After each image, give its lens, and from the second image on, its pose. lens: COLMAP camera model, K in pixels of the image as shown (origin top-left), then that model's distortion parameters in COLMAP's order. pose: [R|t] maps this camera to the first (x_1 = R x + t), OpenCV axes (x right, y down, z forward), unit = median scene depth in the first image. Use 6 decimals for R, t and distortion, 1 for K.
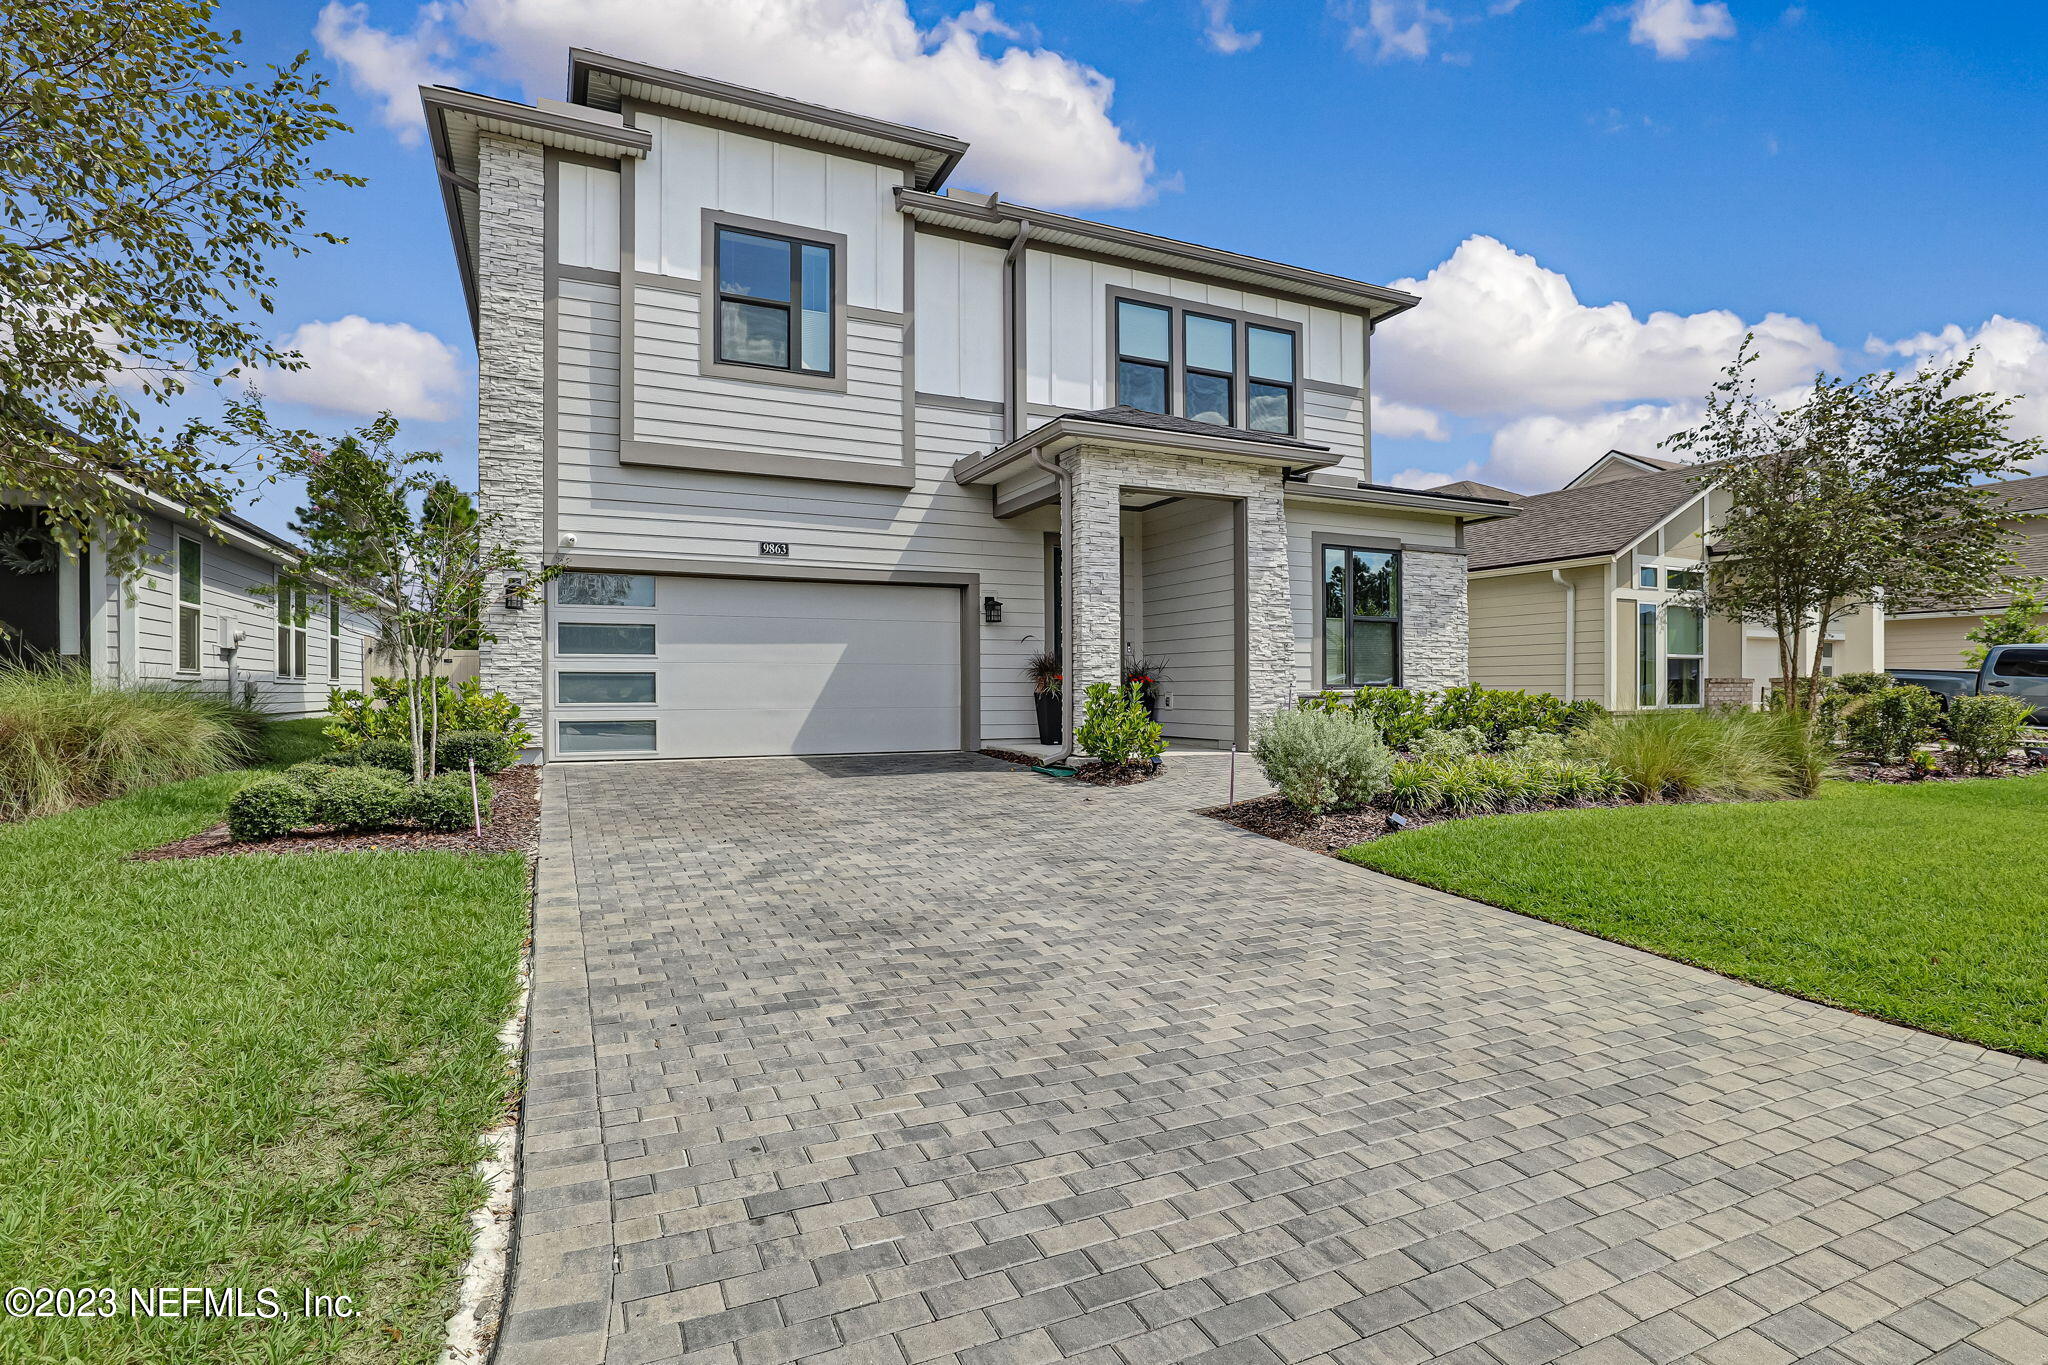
lens RADIAL K [[965.4, 0, 1018.1], [0, 965.4, 675.7], [0, 0, 1]] dist [-0.013219, 0.000646]
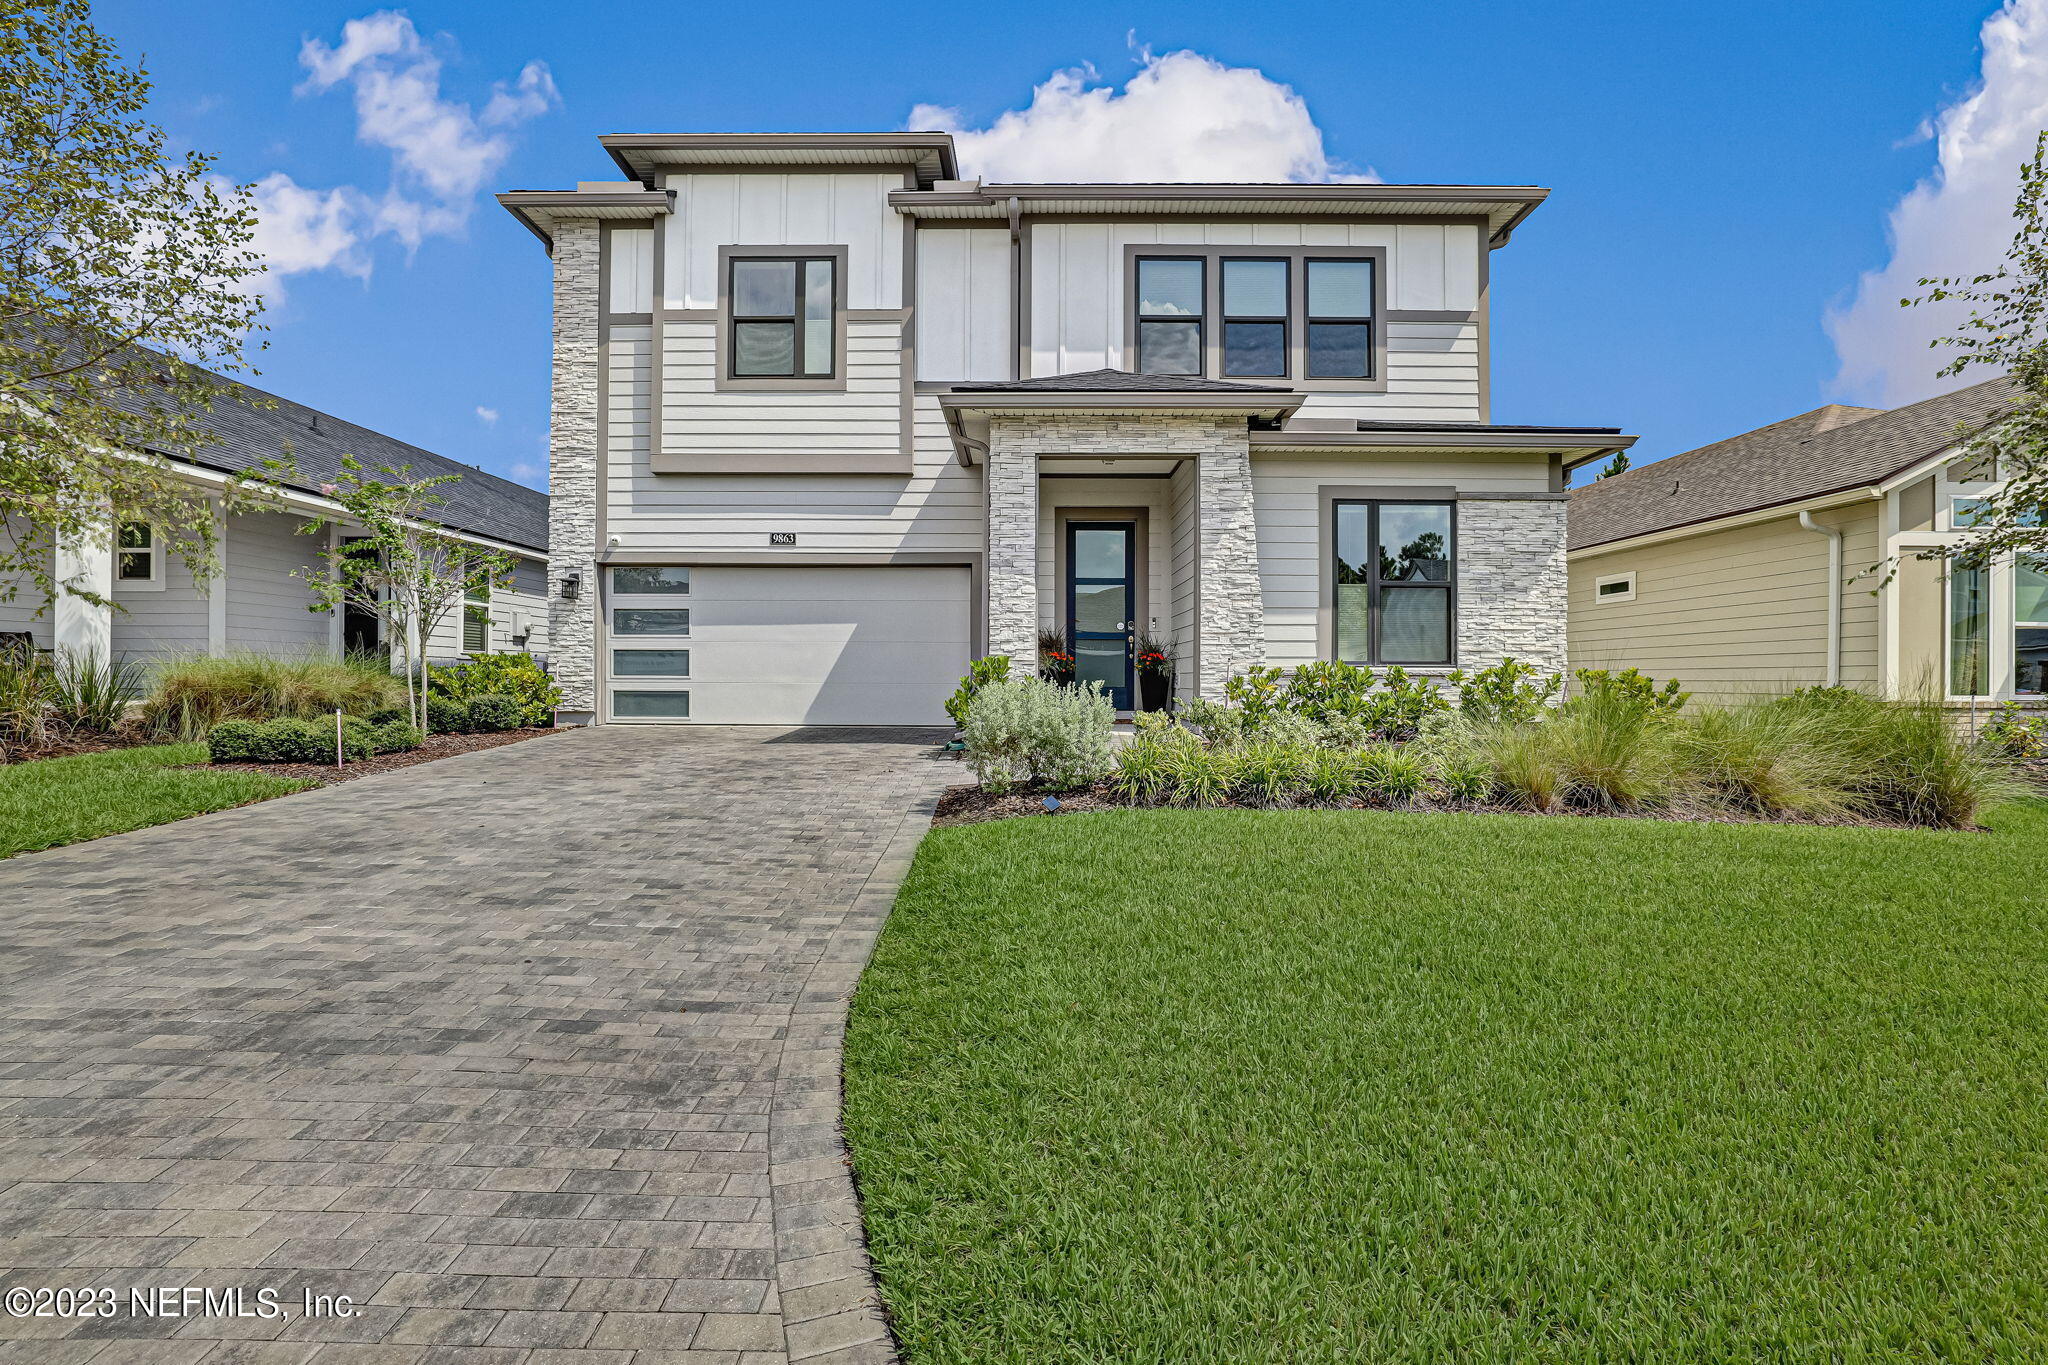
lens RADIAL K [[954.4, 0, 1025.9], [0, 954.4, 656.4], [0, 0, 1]] dist [-0.015038, 0.000130]
pose [[0.910399, -0.003208, -0.413719, 0.453810], [-0.000692, 0.999957, -0.009276, 0.013862], [0.413731, 0.008731, 0.910357, 0.116605]]
